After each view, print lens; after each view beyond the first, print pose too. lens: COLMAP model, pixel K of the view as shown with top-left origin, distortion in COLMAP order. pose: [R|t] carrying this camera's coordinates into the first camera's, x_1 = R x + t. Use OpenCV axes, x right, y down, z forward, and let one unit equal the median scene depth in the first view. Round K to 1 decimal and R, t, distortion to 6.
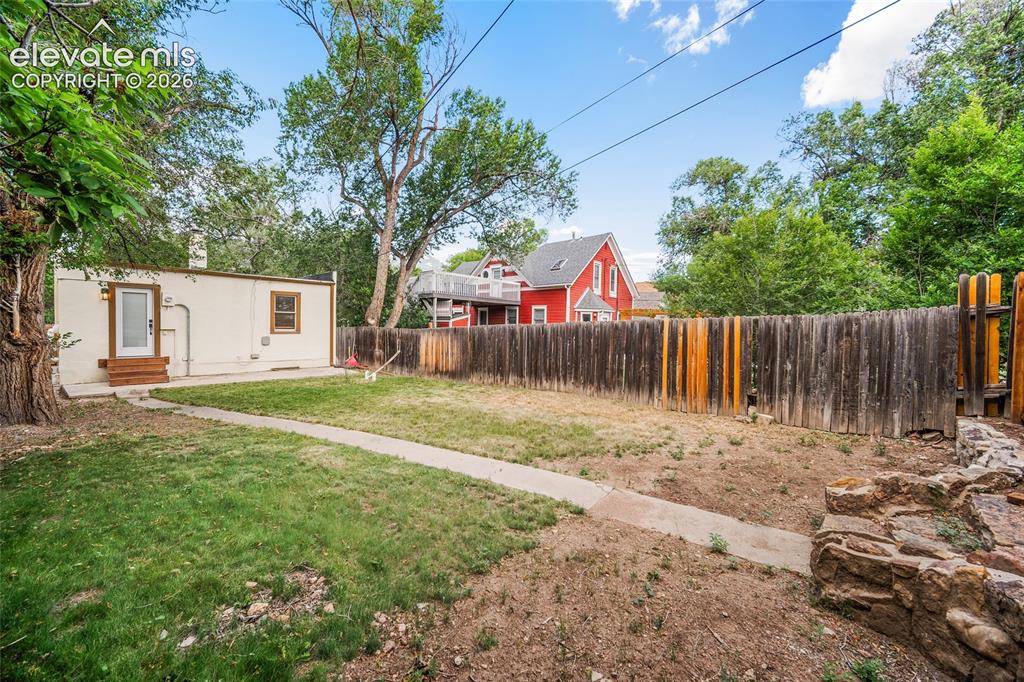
lens RADIAL K [[409.6, 0, 512.1], [0, 409.6, 310.5], [0, 0, 1]] dist [-0.001197, -0.000287]
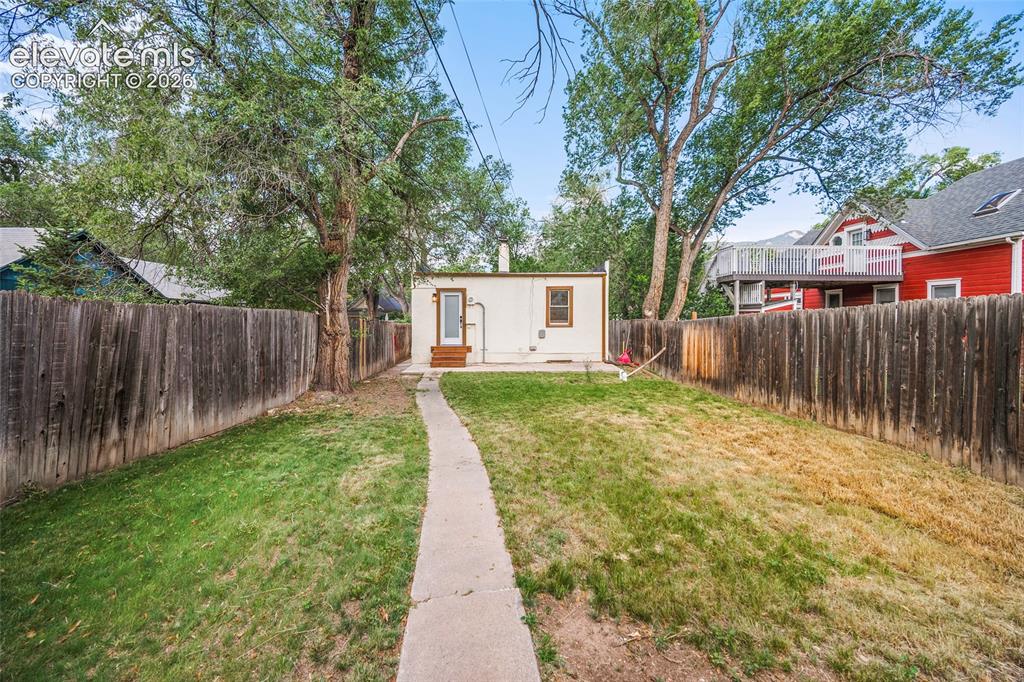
lens RADIAL K [[409.6, 0, 512.1], [0, 409.6, 310.5], [0, 0, 1]] dist [-0.001197, -0.000287]
pose [[0.674534, -0.031840, -0.737557, 0.127633], [0.042148, 0.999101, -0.004584, 0.014969], [0.737040, -0.027994, 0.675269, 0.229289]]
